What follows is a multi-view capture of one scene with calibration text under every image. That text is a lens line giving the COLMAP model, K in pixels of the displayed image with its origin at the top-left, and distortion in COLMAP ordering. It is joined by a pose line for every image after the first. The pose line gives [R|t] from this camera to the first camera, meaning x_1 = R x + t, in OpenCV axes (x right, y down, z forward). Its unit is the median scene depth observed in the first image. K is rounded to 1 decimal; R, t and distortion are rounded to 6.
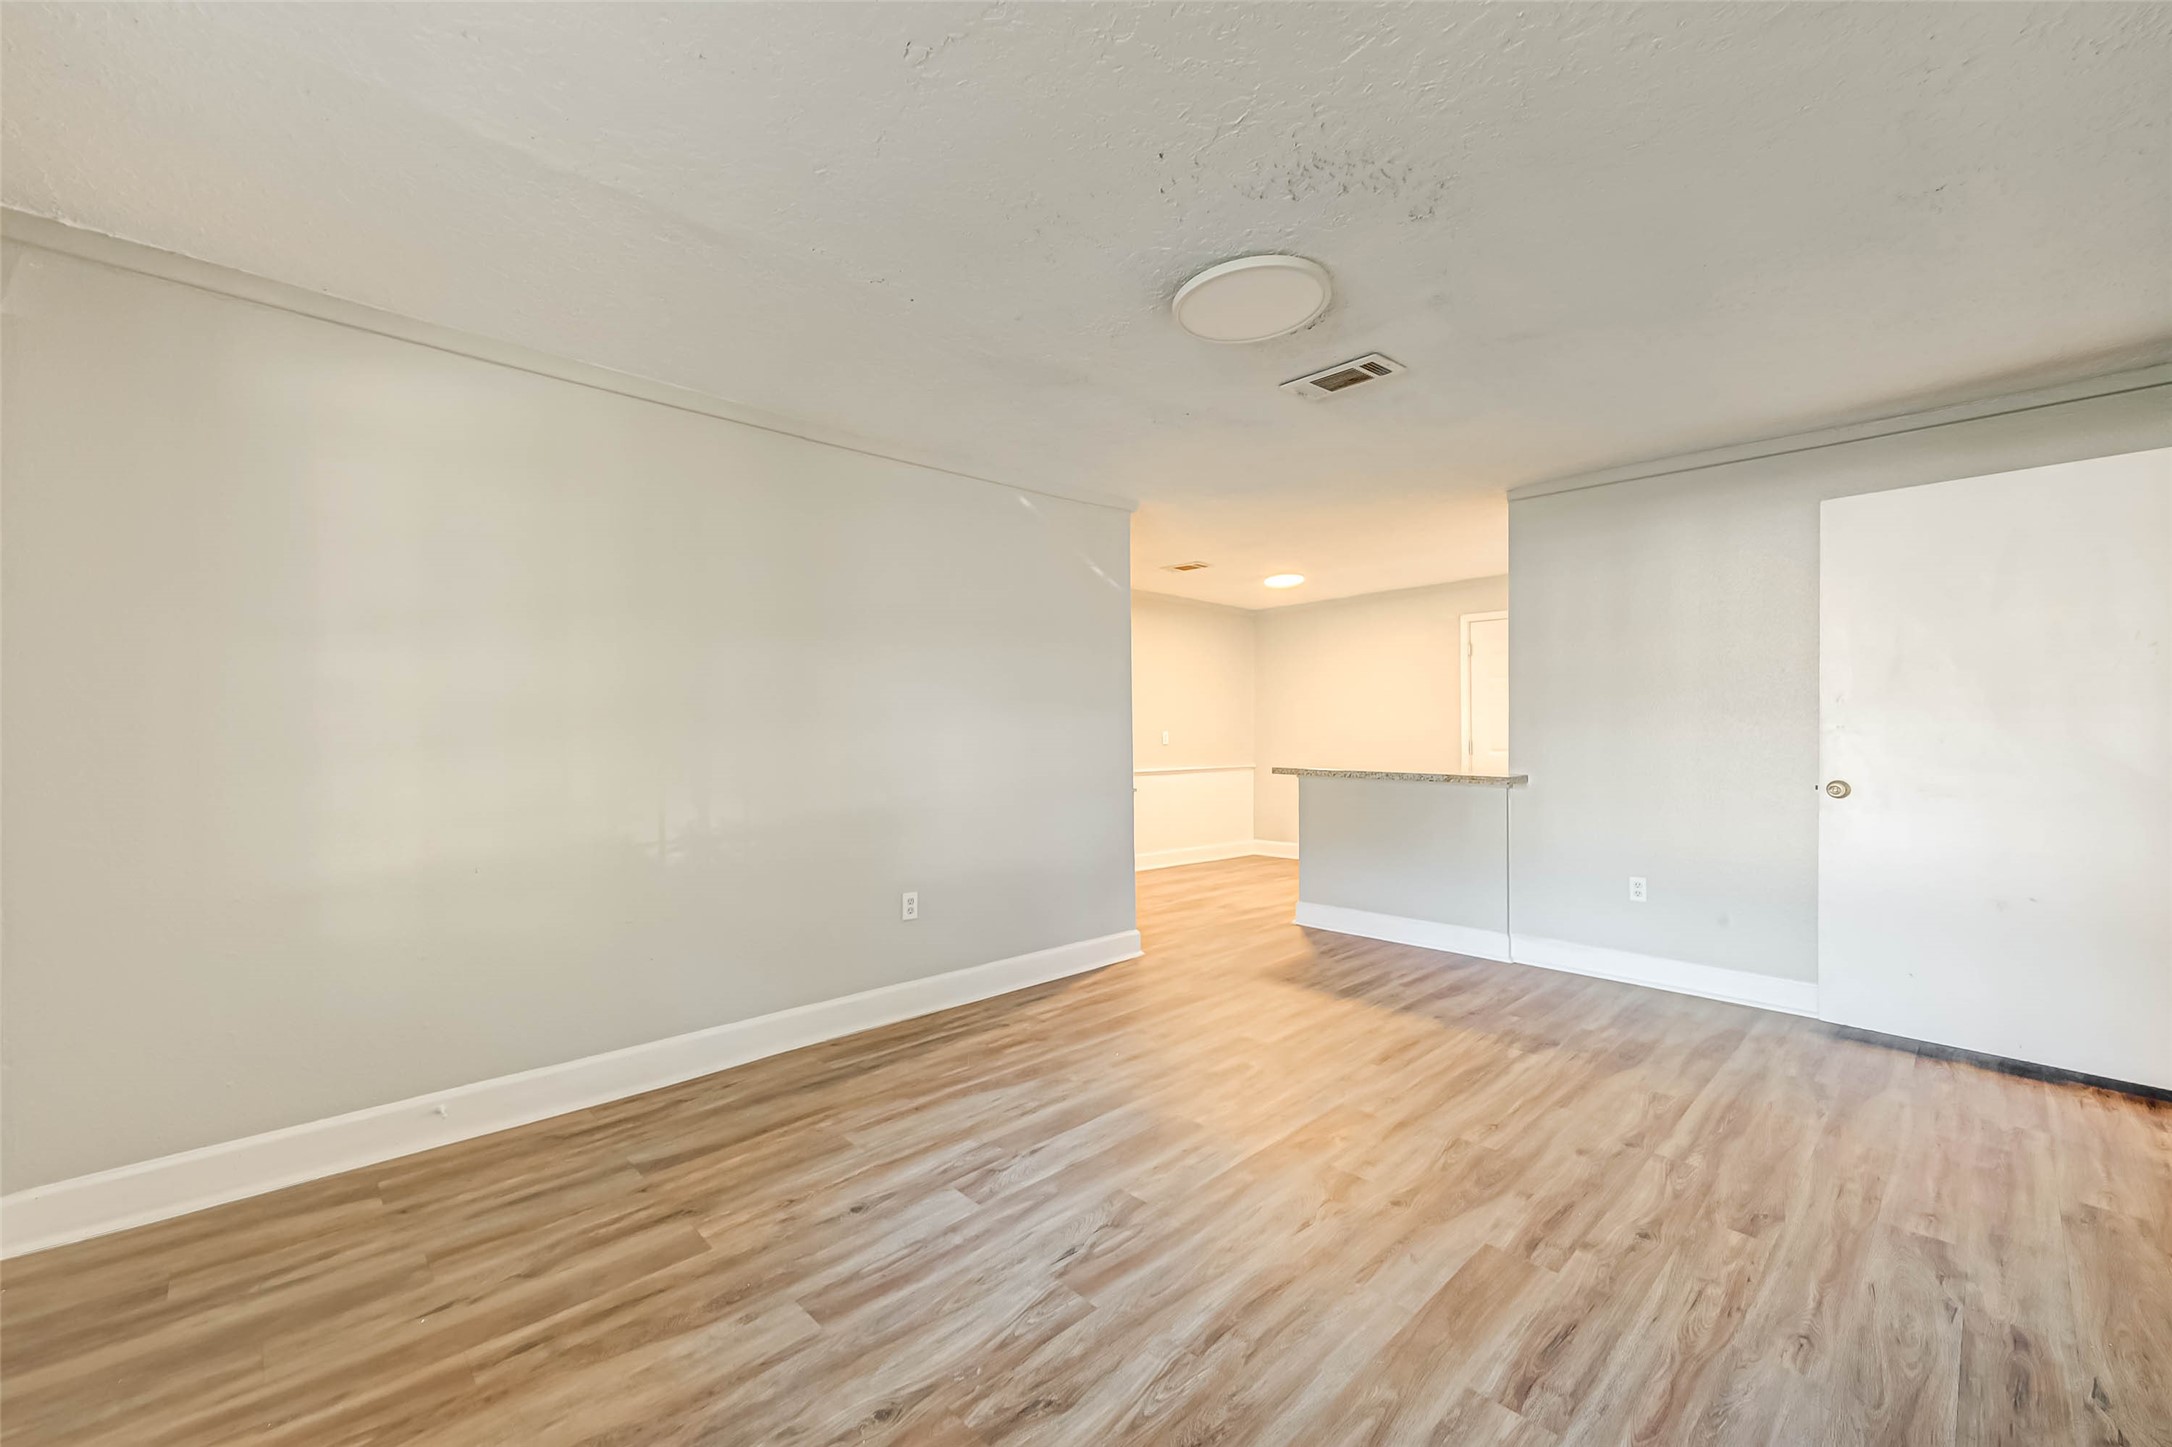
lens RADIAL K [[859.4, 0, 1092.3], [0, 859.4, 731.9], [0, 0, 1]] dist [0.002181, 0.000123]
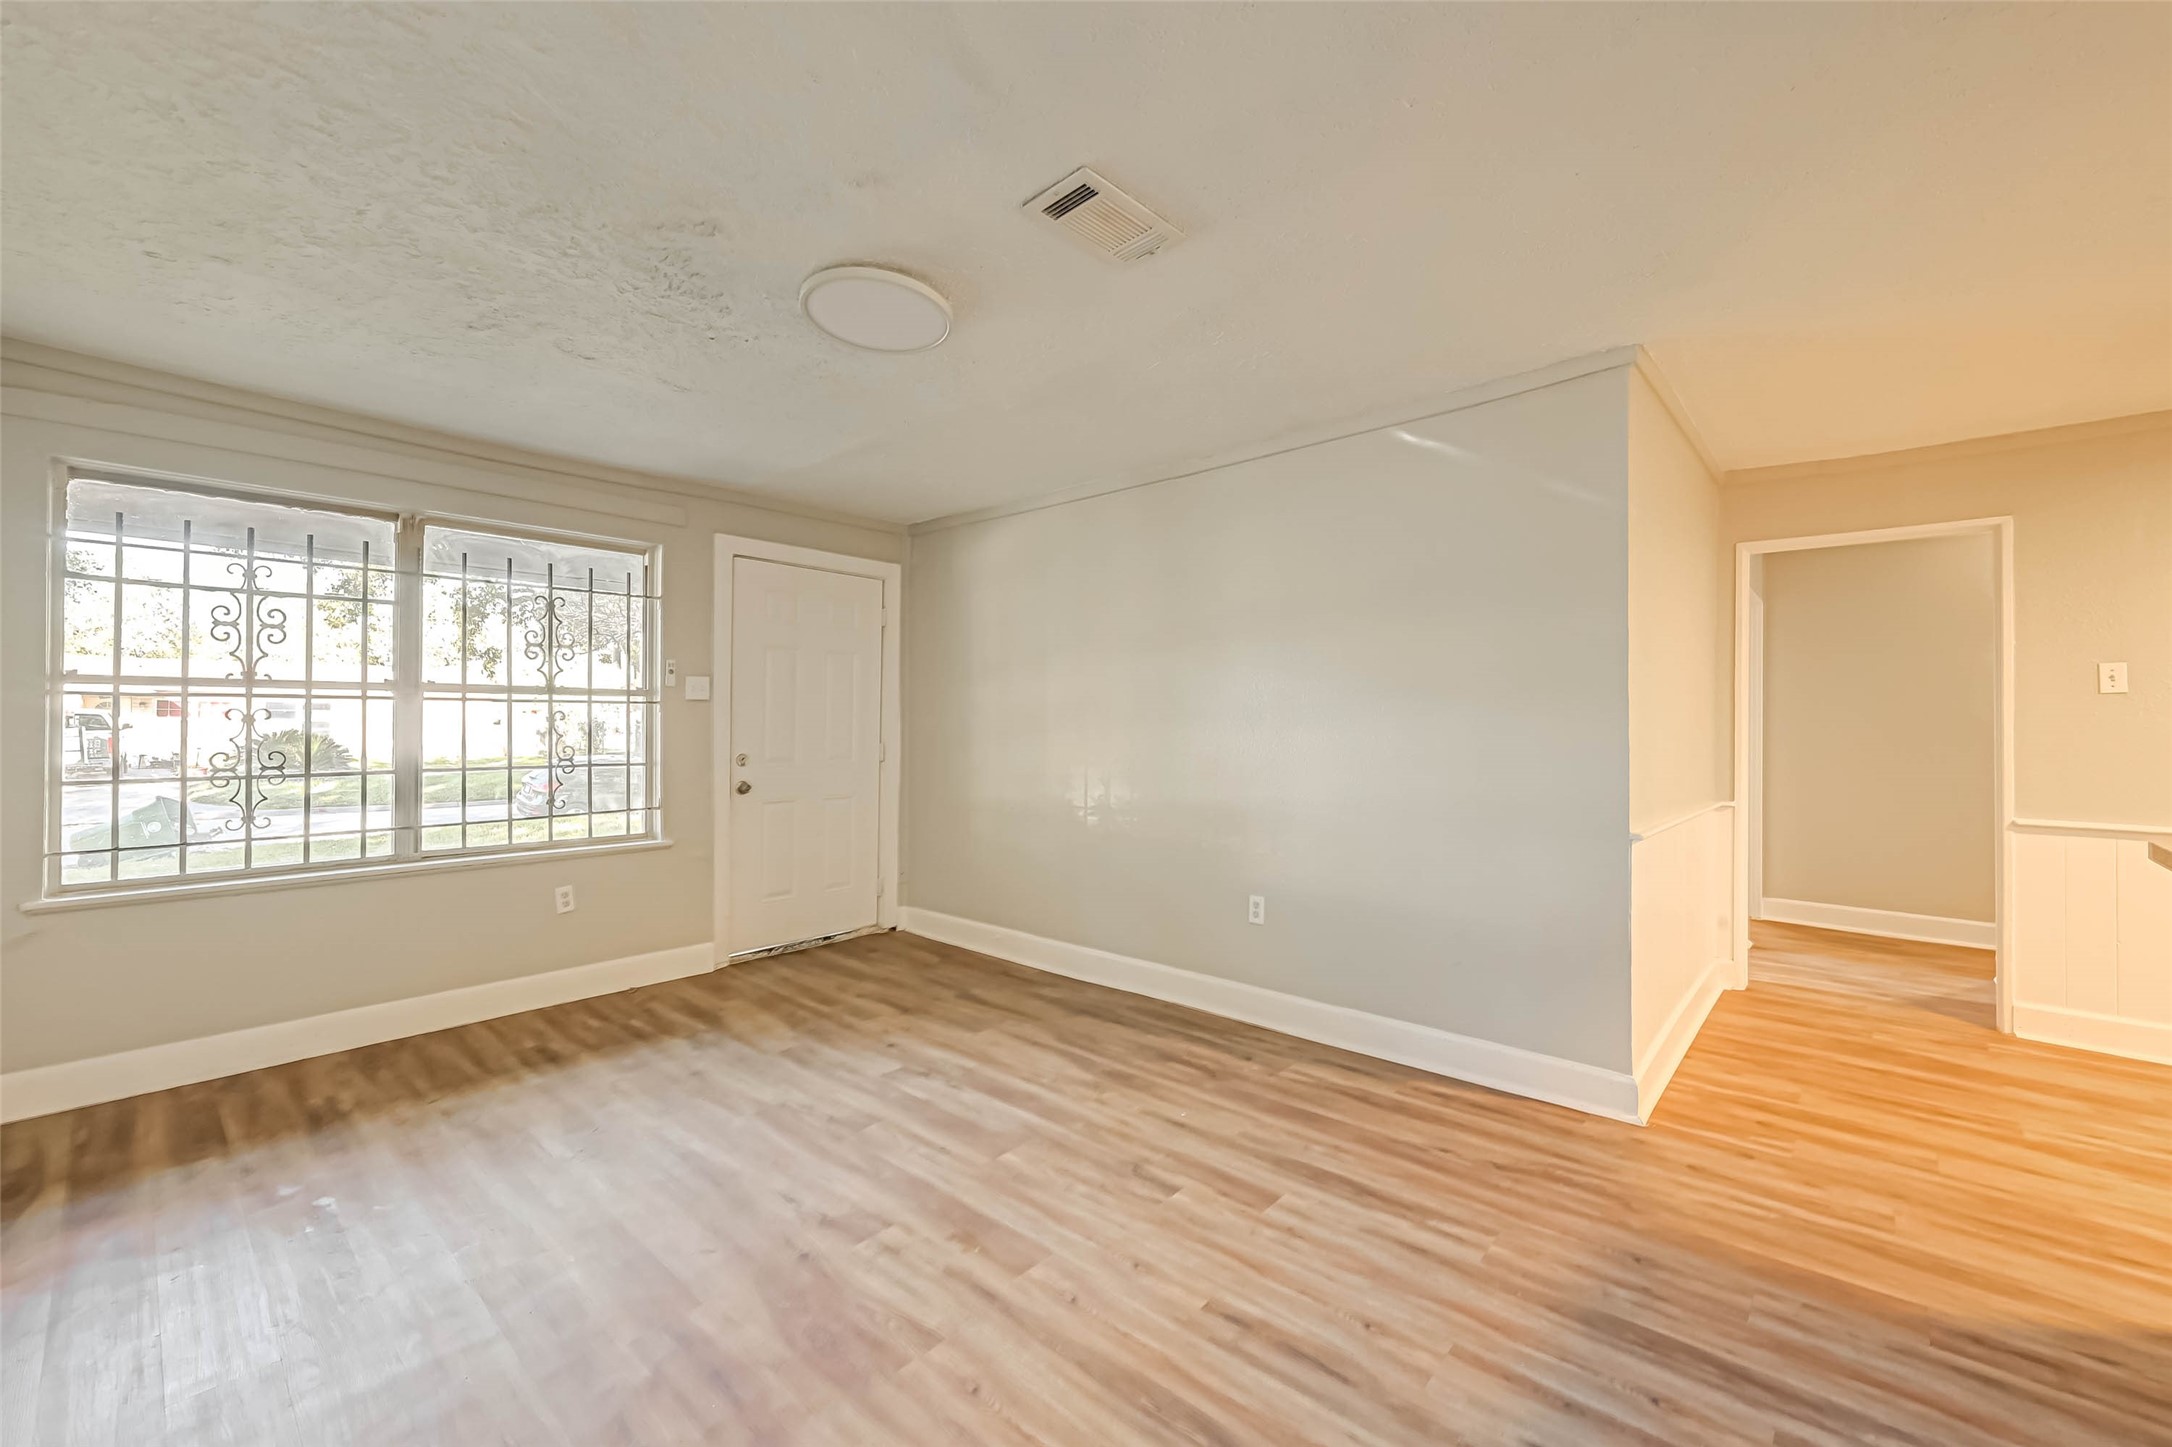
lens RADIAL K [[881.1, 0, 1086.0], [0, 881.1, 723.5], [0, 0, 1]] dist [0.001934, 0.000113]
pose [[0.072049, 0.000917, -0.997401, 1.060571], [-0.007147, 0.999974, 0.000403, -0.012140], [0.997375, 0.007100, 0.072054, 1.000415]]
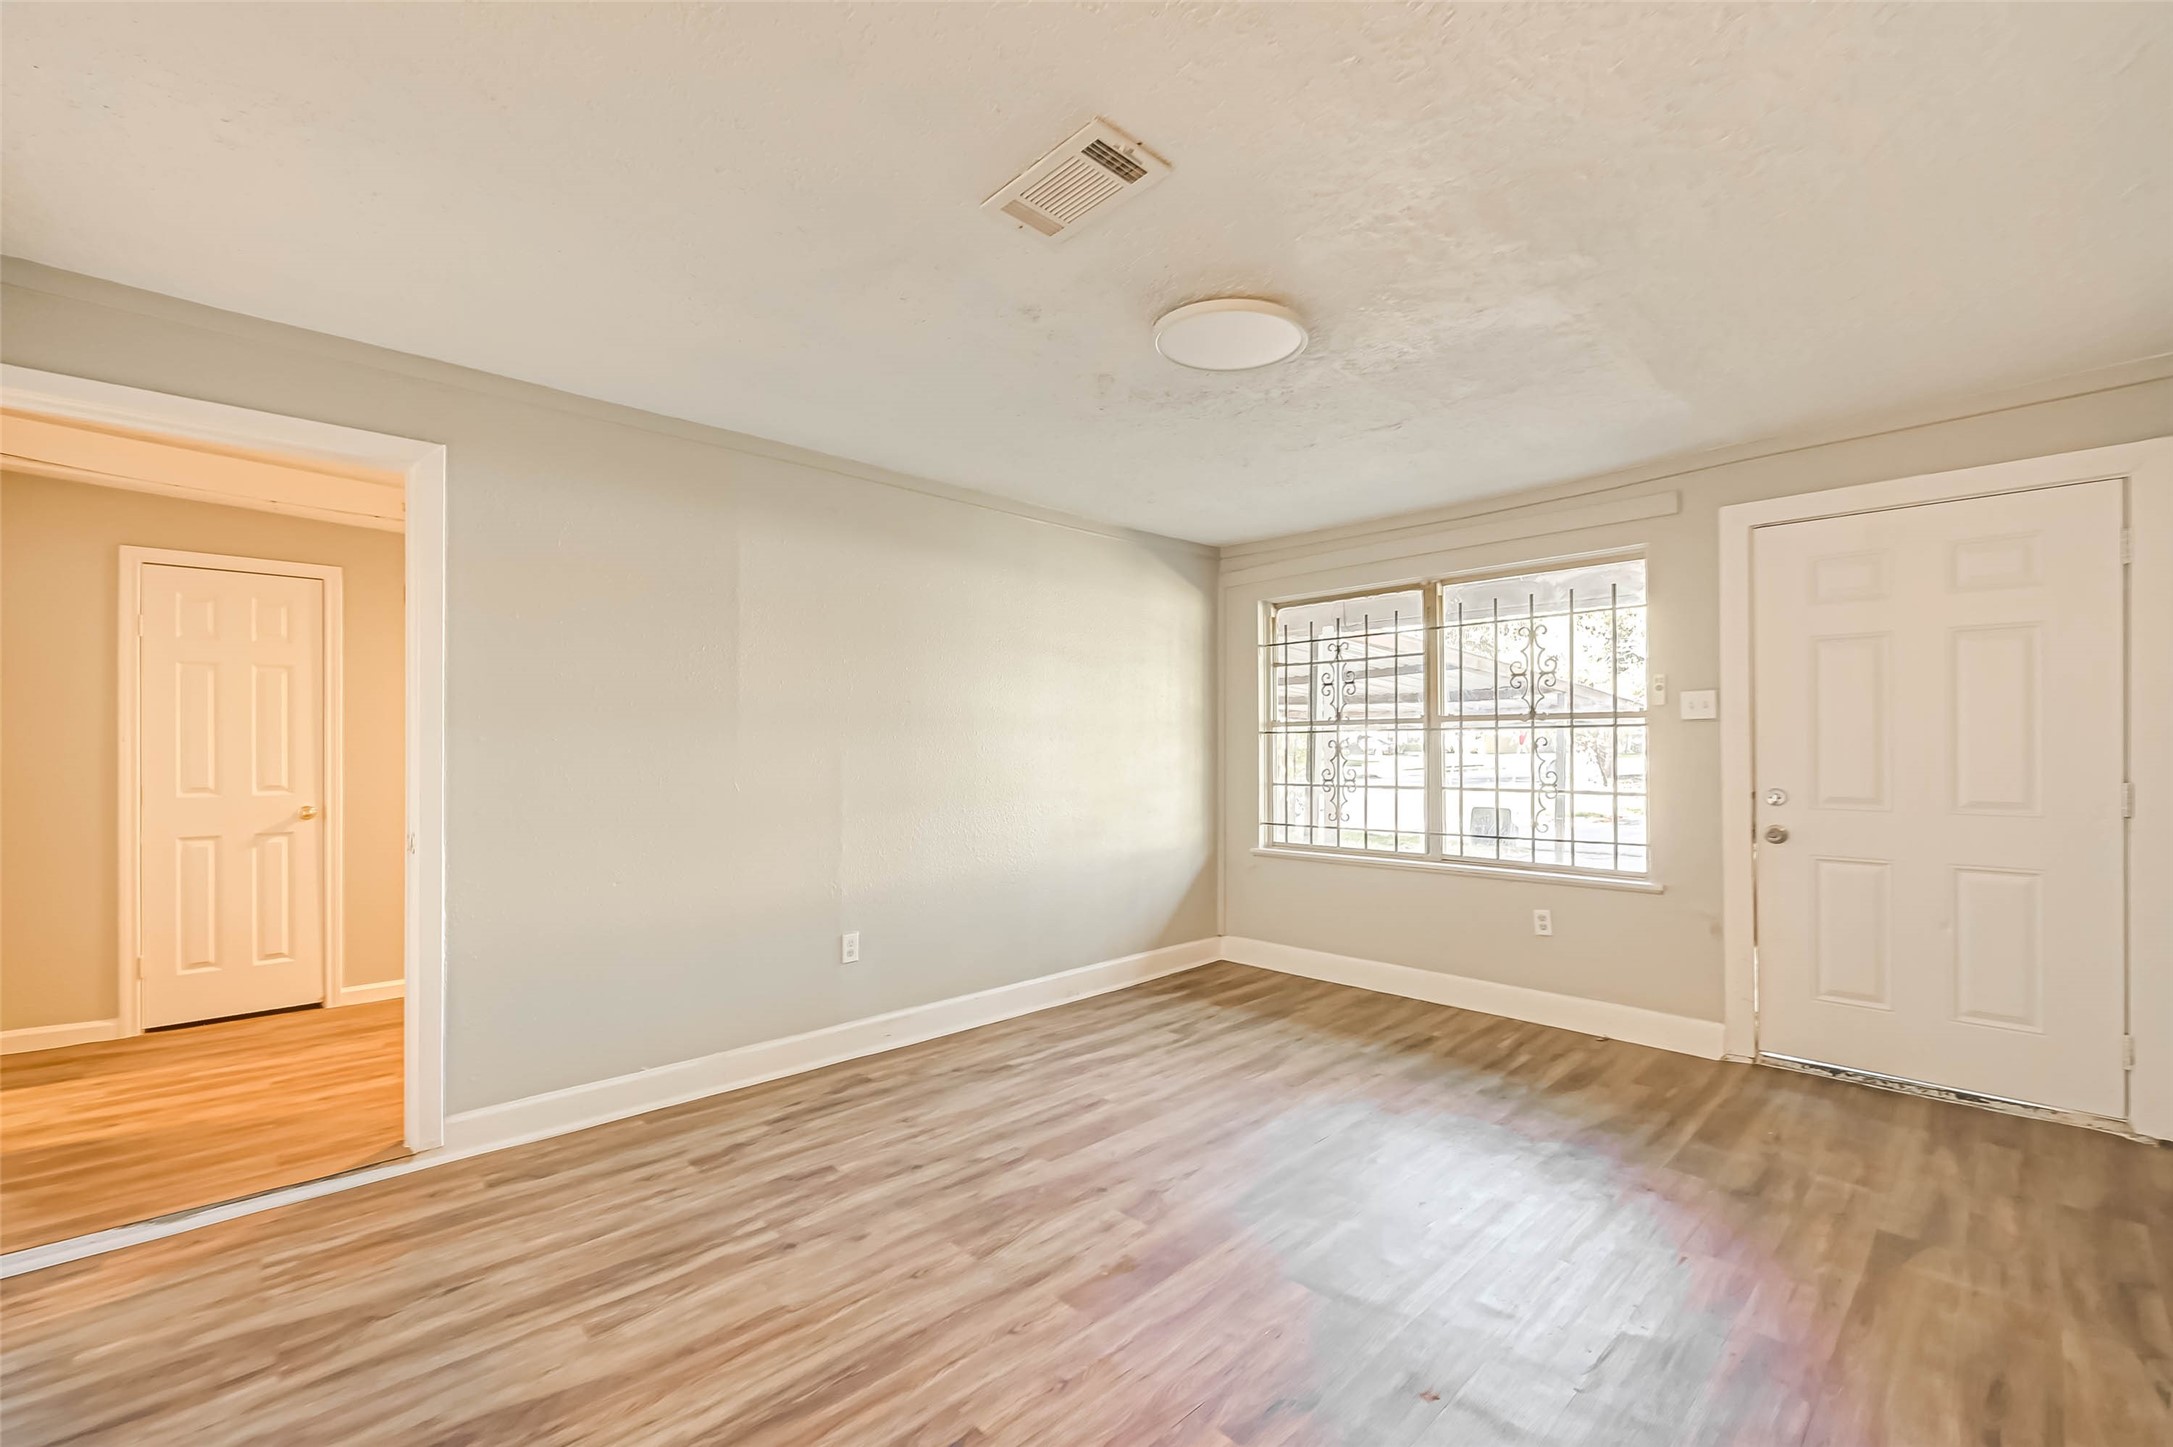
lens RADIAL K [[886.0, 0, 1081.0], [0, 886.0, 748.7], [0, 0, 1]] dist [0.001144, 0.000350]
pose [[-0.999982, 0.005972, 0.000805, 0.306451], [0.005976, 0.999974, 0.004151, -0.016675], [-0.000780, 0.004156, -0.999991, 1.740938]]
